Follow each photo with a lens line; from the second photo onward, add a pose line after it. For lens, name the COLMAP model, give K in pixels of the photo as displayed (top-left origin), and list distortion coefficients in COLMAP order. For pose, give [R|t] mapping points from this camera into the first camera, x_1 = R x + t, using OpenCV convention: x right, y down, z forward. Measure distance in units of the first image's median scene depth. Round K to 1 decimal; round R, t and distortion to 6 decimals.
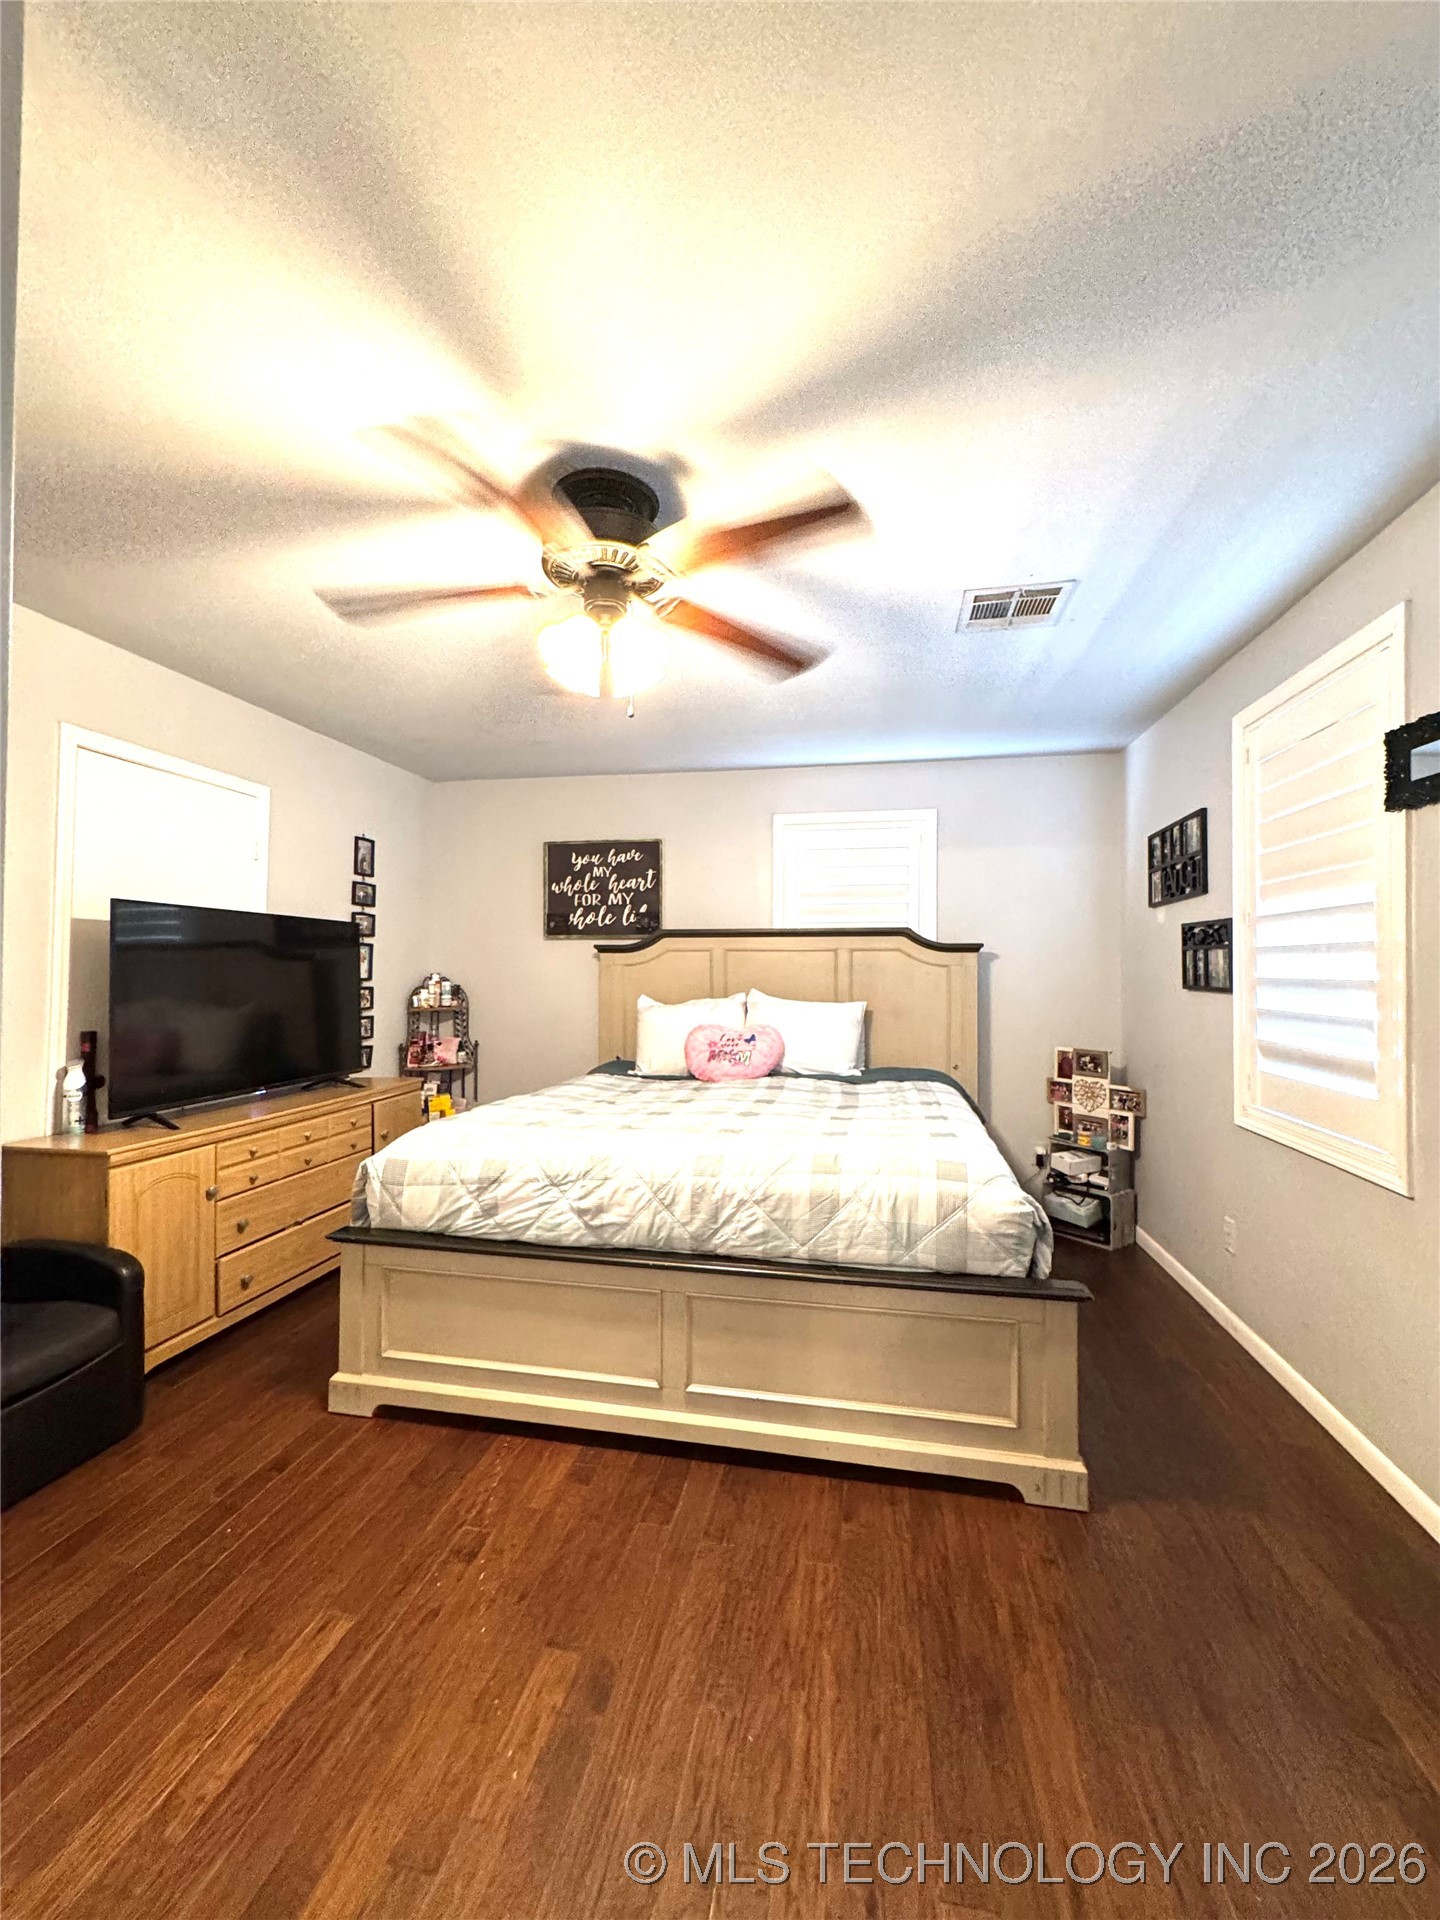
lens RADIAL K [[771.4, 0, 724.4], [0, 771.4, 961.3], [0, 0, 1]] dist [-0.004375, 0.001219]
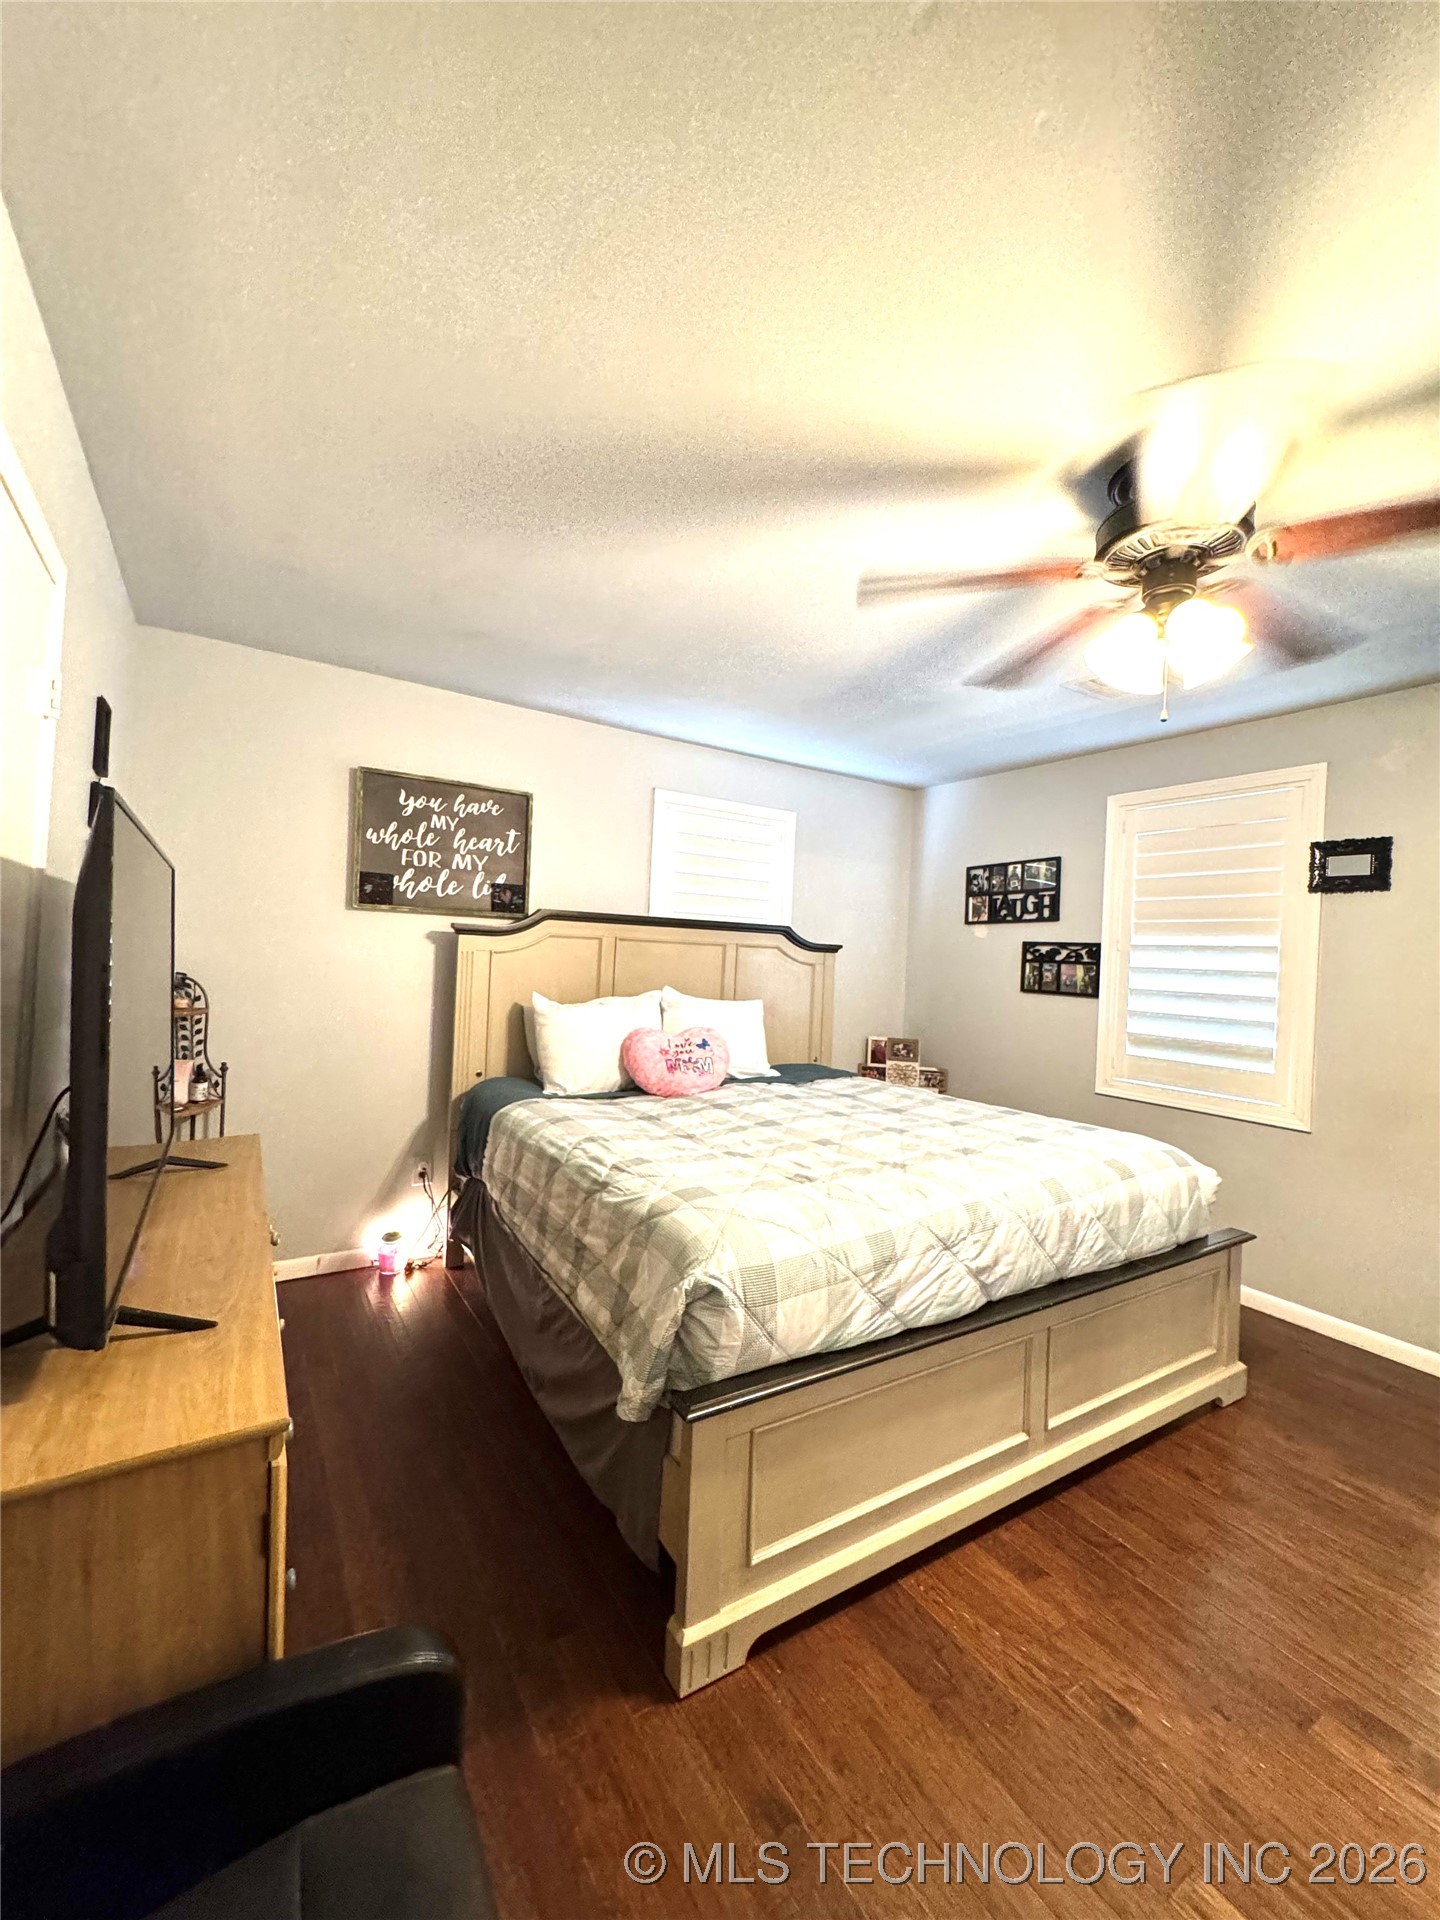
lens RADIAL K [[771.4, 0, 722.3], [0, 771.4, 962.2], [0, 0, 1]] dist [-0.004375, 0.001219]
pose [[0.729347, 0.023272, 0.683748, -0.531655], [-0.047382, 0.998740, 0.016549, -0.009394], [-0.682501, -0.044468, 0.729531, 0.318028]]
